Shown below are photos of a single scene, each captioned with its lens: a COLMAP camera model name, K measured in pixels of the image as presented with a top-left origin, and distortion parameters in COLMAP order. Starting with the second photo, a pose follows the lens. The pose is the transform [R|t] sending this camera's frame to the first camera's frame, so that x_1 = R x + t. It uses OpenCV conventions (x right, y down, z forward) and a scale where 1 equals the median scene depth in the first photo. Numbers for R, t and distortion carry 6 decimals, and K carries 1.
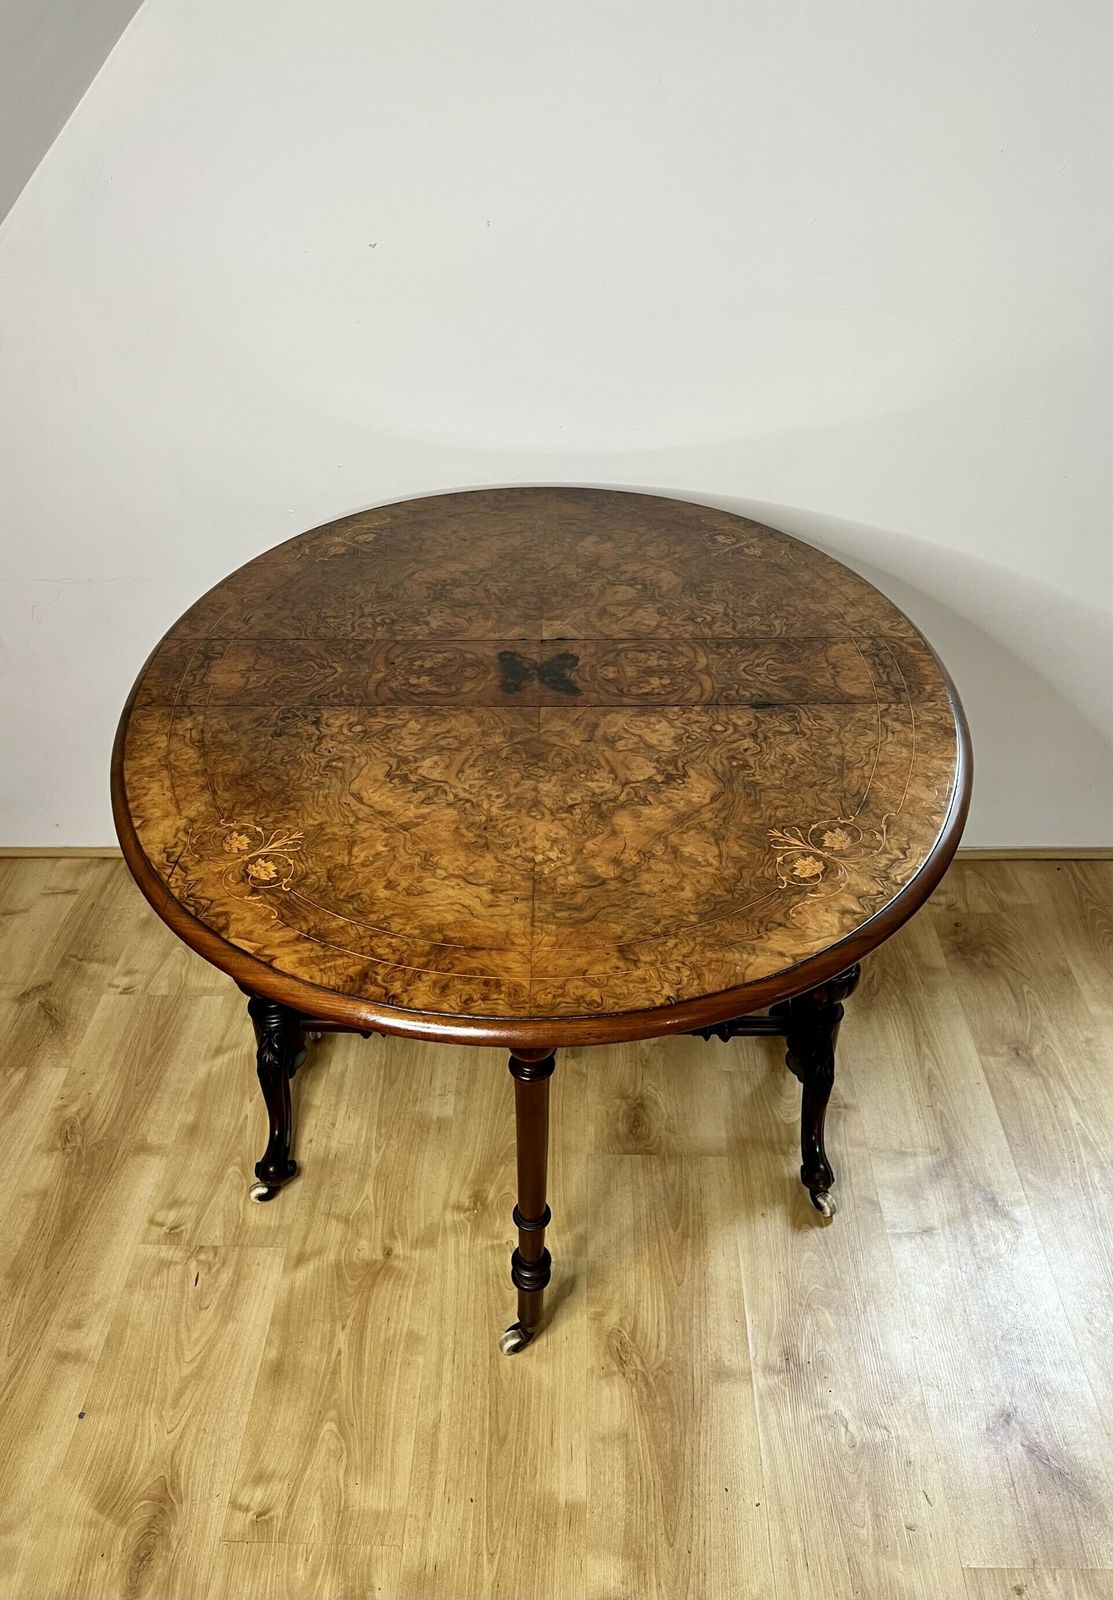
lens RADIAL K [[1220.9, 0, 556.5], [0, 1220.9, 800.0], [0, 0, 1]] dist [0.069987, -0.097108]
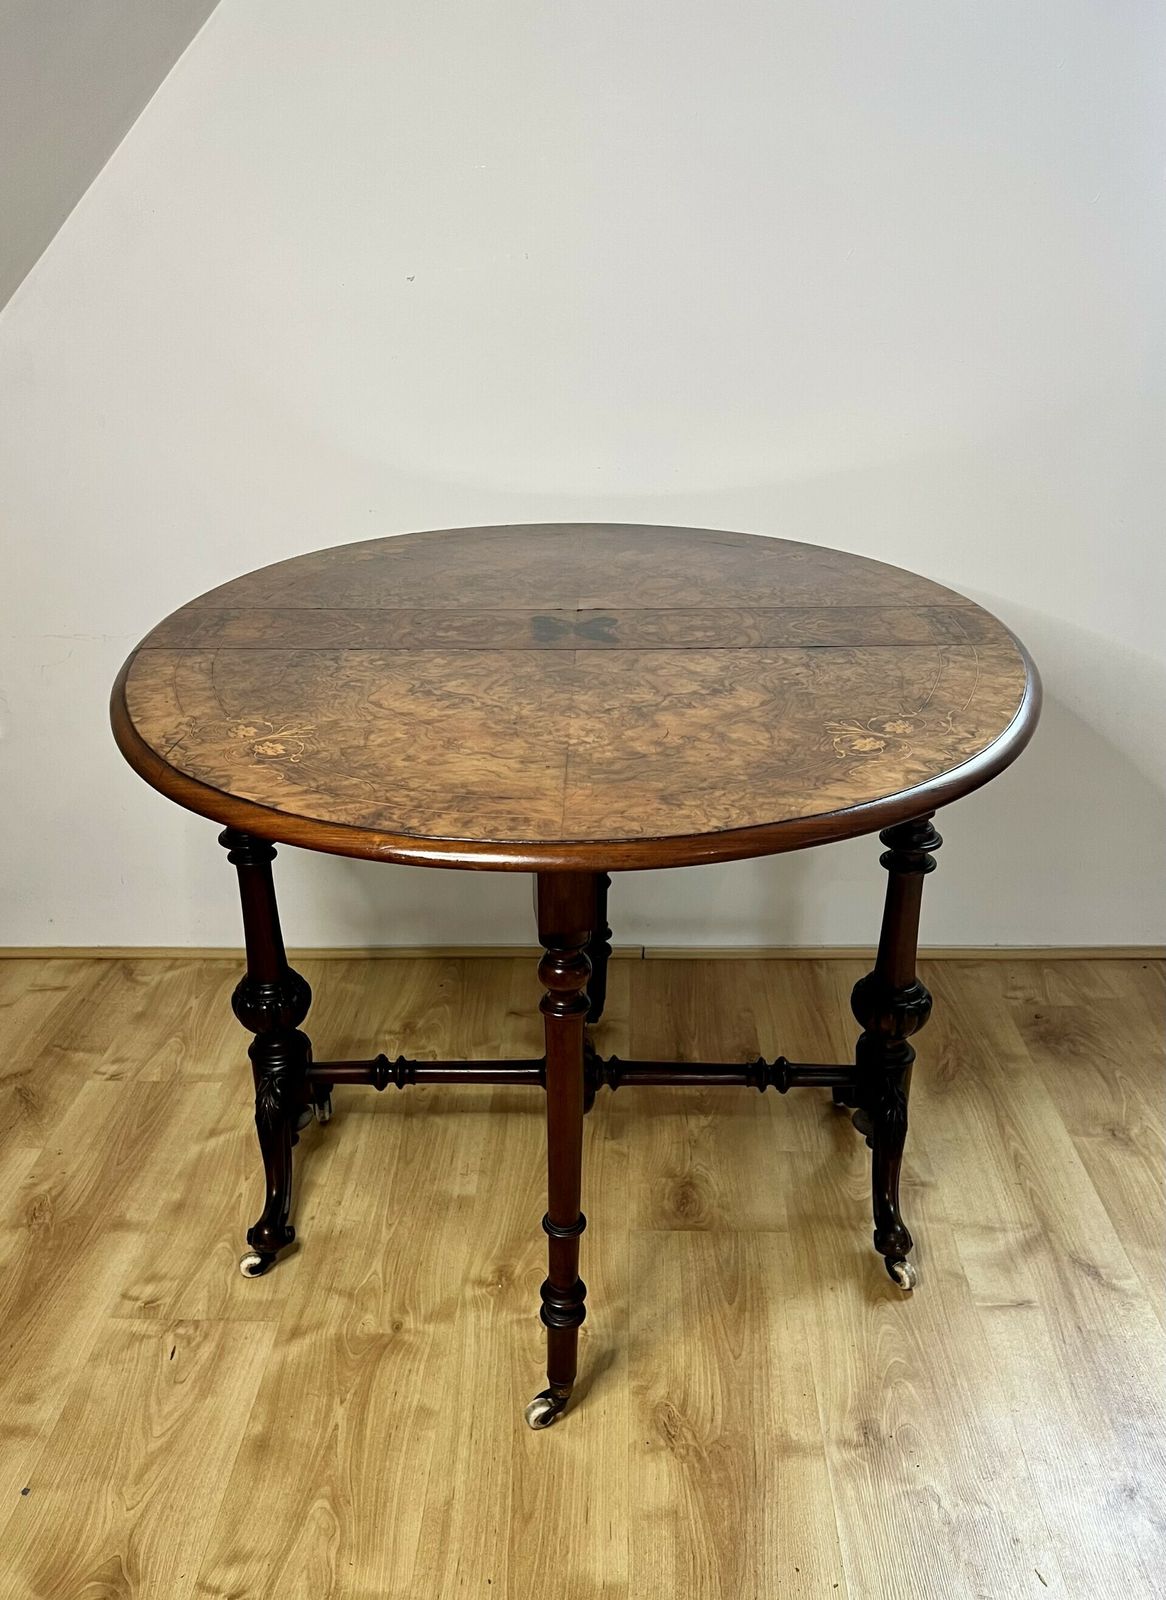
lens RADIAL K [[1302.3, 0, 596.7], [0, 1302.3, 855.9], [0, 0, 1]] dist [0.069496, -0.097387]
pose [[0.999999, 0.001167, -0.000336, 0.002461], [-0.001208, 0.983761, -0.179480, 0.213413], [0.000121, 0.179480, 0.983762, 0.039487]]
